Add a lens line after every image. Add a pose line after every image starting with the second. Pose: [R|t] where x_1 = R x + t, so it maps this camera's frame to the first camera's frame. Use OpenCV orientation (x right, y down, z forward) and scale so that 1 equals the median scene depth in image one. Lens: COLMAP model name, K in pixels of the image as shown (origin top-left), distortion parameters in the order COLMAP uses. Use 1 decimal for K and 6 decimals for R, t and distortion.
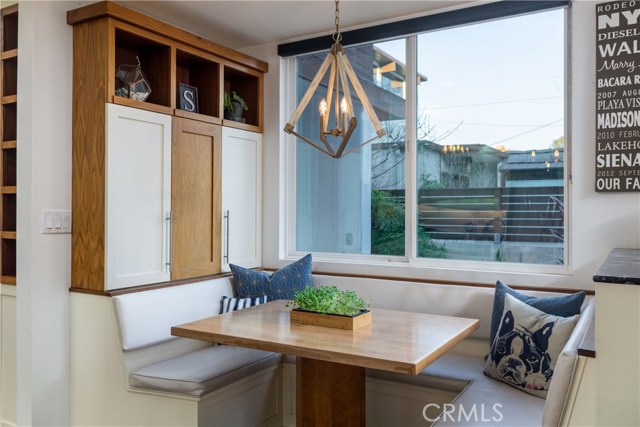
lens RADIAL K [[522.8, 0, 321.9], [0, 522.8, 212.5], [0, 0, 1]] dist [0.007660, 0.004404]
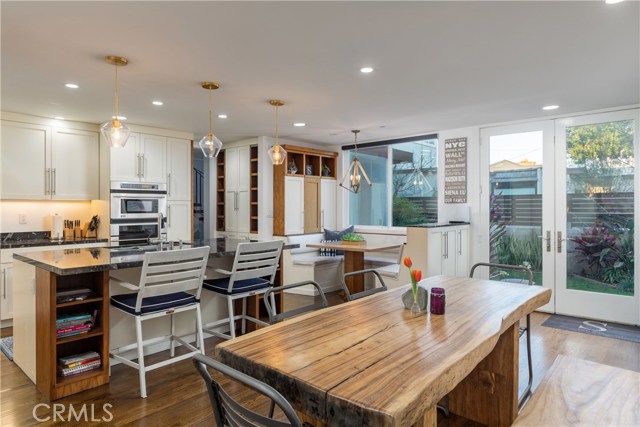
lens RADIAL K [[384.4, 0, 321.4], [0, 384.4, 214.1], [0, 0, 1]] dist [0.005339, 0.000484]
pose [[0.982755, -0.000896, -0.184908, 0.205166], [0.002813, 0.999945, 0.010105, -0.000387], [0.184888, -0.010451, 0.982704, -1.092814]]
